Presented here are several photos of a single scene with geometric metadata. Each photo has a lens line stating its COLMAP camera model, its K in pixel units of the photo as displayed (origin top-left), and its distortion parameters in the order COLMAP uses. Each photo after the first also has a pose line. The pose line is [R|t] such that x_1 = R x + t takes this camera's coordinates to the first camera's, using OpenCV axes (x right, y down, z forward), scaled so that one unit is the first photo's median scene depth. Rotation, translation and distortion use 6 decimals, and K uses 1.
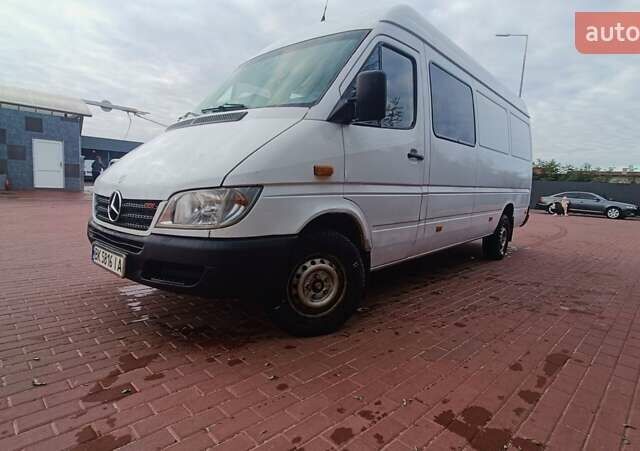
lens RADIAL K [[363.5, 0, 314.3], [0, 363.5, 224.1], [0, 0, 1]] dist [-0.000658, 0.000584]
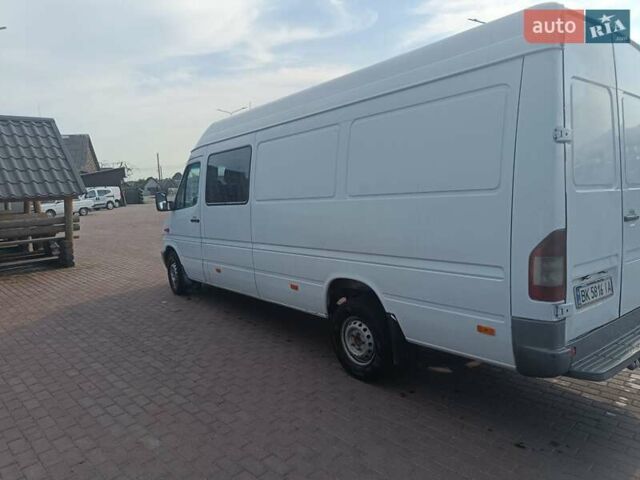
lens RADIAL K [[448.1, 0, 306.8], [0, 448.1, 240.4], [0, 0, 1]] dist [0.015065, 0.000501]
pose [[-0.198404, 0.067543, -0.977790, 2.813661], [-0.073837, 0.993758, 0.083628, -0.387227], [0.977335, 0.088789, -0.192178, 2.423440]]
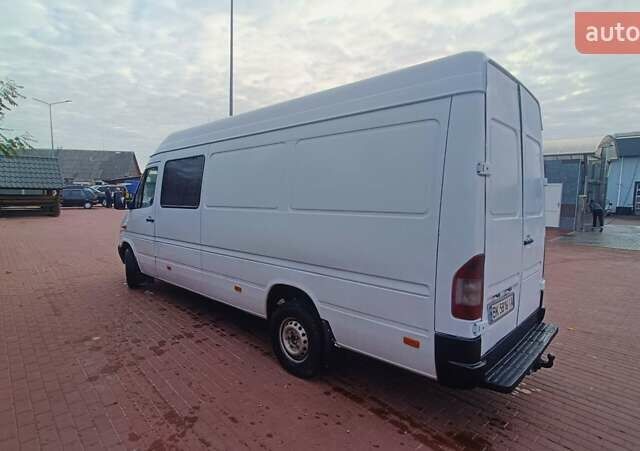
lens RADIAL K [[363.5, 0, 314.3], [0, 363.5, 224.1], [0, 0, 1]] dist [-0.000658, 0.000584]
pose [[-0.050157, 0.033751, -0.998171, 2.614676], [-0.123190, 0.991588, 0.039718, -0.430355], [0.991115, 0.124956, -0.045578, 2.408746]]
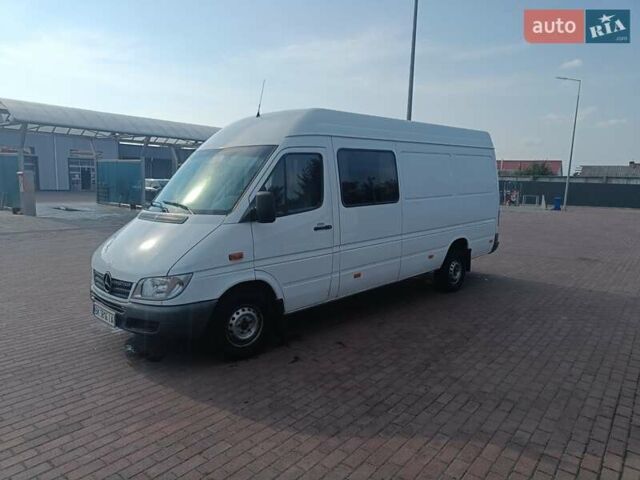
lens RADIAL K [[449.8, 0, 320.0], [0, 449.8, 240.0], [0, 0, 1]] dist [0.027212, -0.004309]
pose [[0.998124, -0.030320, -0.053182, 0.447970], [0.031914, 0.999058, 0.029391, -0.238652], [0.052240, -0.031033, 0.998152, -0.839515]]
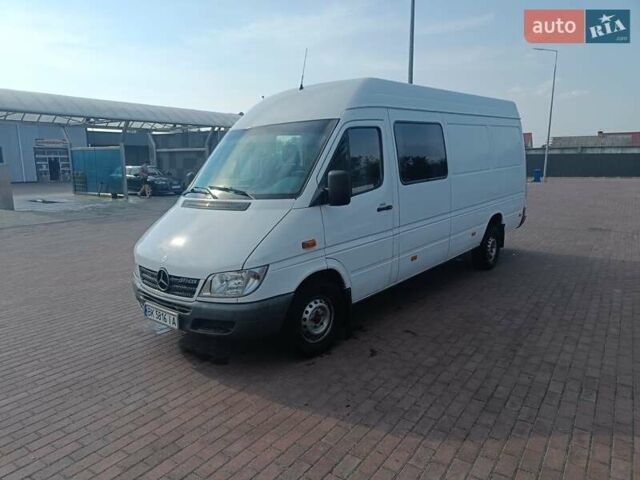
lens RADIAL K [[449.8, 0, 320.0], [0, 449.8, 240.0], [0, 0, 1]] dist [0.027212, -0.004309]
pose [[0.997151, -0.075424, -0.000586, 0.064077], [0.075264, 0.994467, 0.073282, -0.261093], [-0.004944, -0.073118, 0.997311, -0.679640]]
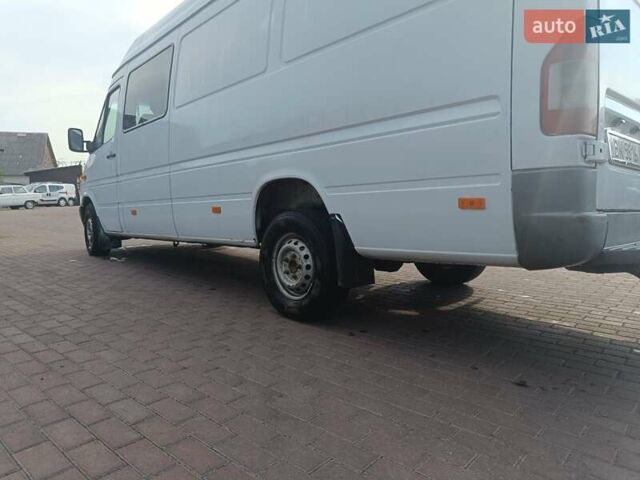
lens RADIAL K [[452.2, 0, 304.5], [0, 452.2, 228.3], [0, 0, 1]] dist [0.010109, 0.000518]
pose [[-0.135592, 0.008253, -0.990730, 2.386094], [-0.100725, 0.994669, 0.022071, -0.030064], [0.985631, 0.102784, -0.134037, 2.504485]]
